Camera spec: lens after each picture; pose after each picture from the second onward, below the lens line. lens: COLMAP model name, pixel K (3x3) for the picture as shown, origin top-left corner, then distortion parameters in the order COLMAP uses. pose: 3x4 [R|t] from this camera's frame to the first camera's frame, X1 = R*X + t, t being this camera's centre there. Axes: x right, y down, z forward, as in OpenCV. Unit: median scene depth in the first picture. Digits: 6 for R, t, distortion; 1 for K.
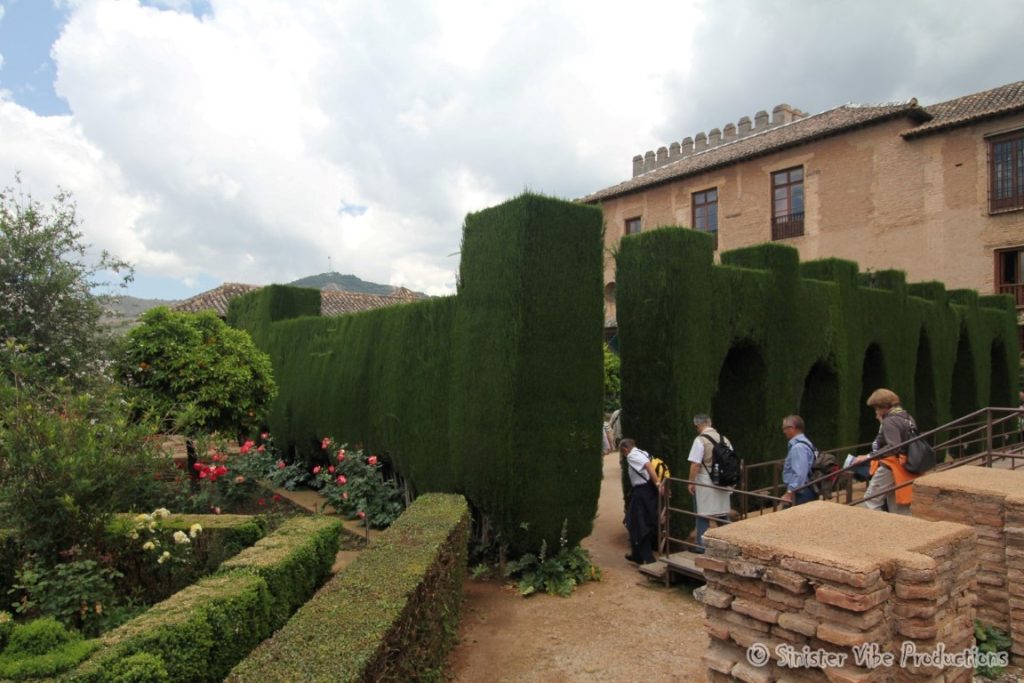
lens RADIAL K [[659.3, 0, 512.2], [0, 659.3, 339.8], [0, 0, 1]] dist [0.003988, 0.005121]
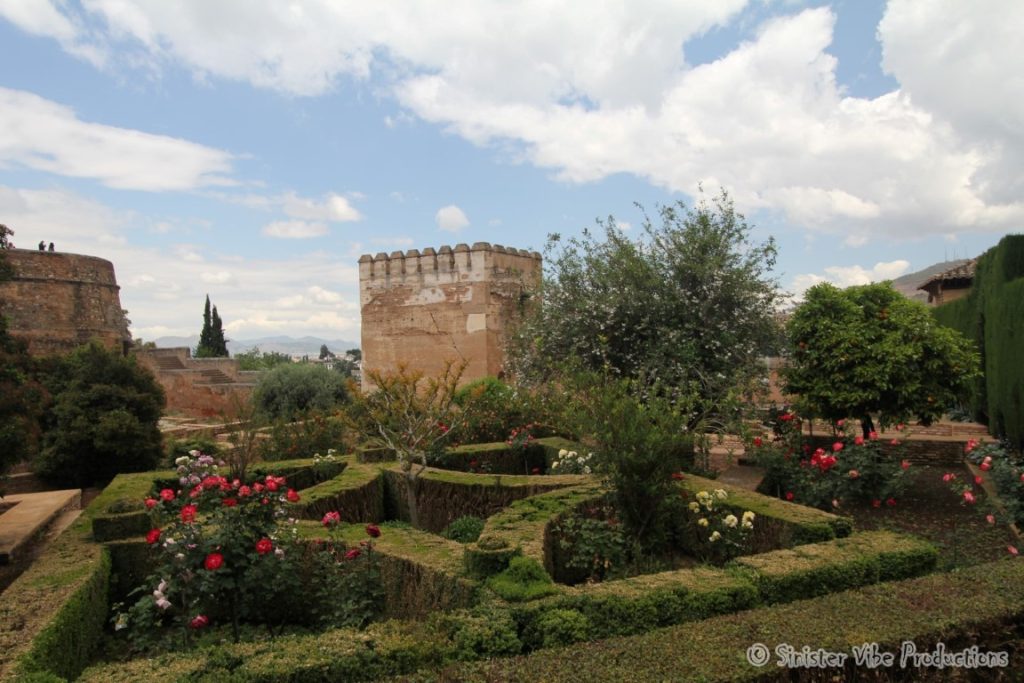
lens RADIAL K [[659.3, 0, 513.3], [0, 659.3, 349.0], [0, 0, 1]] dist [0.003988, 0.005121]
pose [[0.404582, -0.005590, -0.914485, 0.176069], [0.064203, 0.997688, 0.022306, -0.005216], [0.912245, -0.067737, 0.404005, 0.183673]]
